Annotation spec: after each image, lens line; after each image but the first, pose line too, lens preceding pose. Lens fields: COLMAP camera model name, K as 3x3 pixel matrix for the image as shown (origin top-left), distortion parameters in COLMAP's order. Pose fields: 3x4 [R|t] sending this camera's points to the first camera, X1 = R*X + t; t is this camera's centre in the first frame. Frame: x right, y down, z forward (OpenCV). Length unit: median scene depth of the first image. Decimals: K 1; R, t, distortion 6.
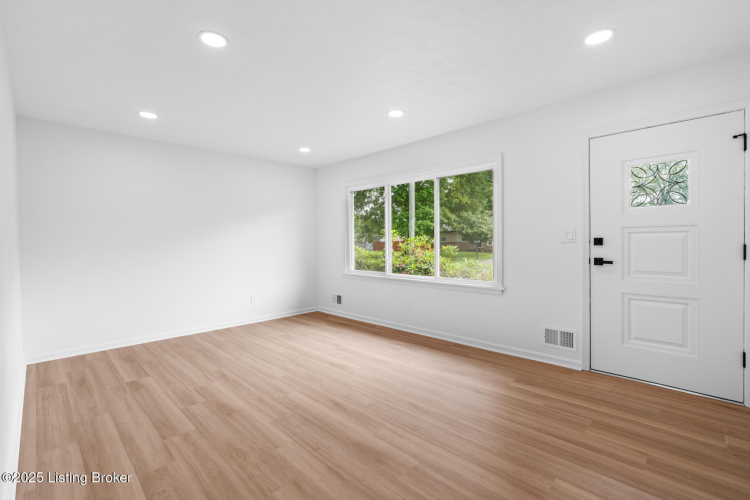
lens RADIAL K [[337.3, 0, 376.0], [0, 337.3, 248.4], [0, 0, 1]] dist [-0.000809, 0.000179]
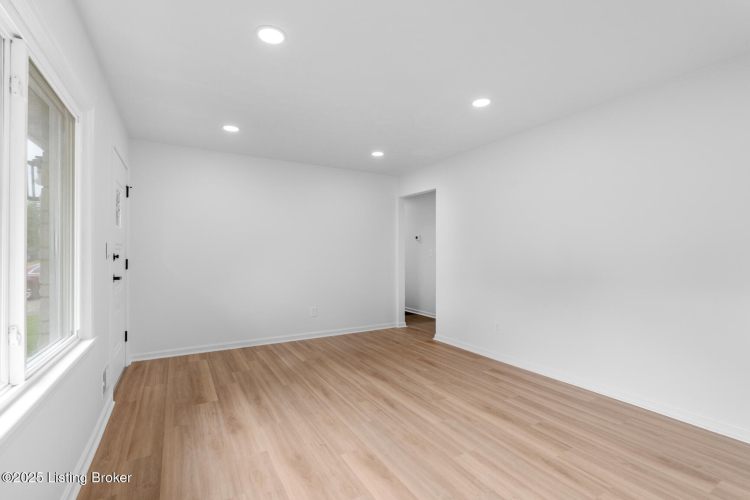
lens RADIAL K [[337.3, 0, 376.0], [0, 337.3, 248.4], [0, 0, 1]] dist [-0.000809, 0.000179]
pose [[-0.965903, 0.017425, 0.258317, -0.370659], [0.017580, 0.999844, -0.001710, -0.039105], [-0.258306, 0.002890, -0.966059, 2.135958]]
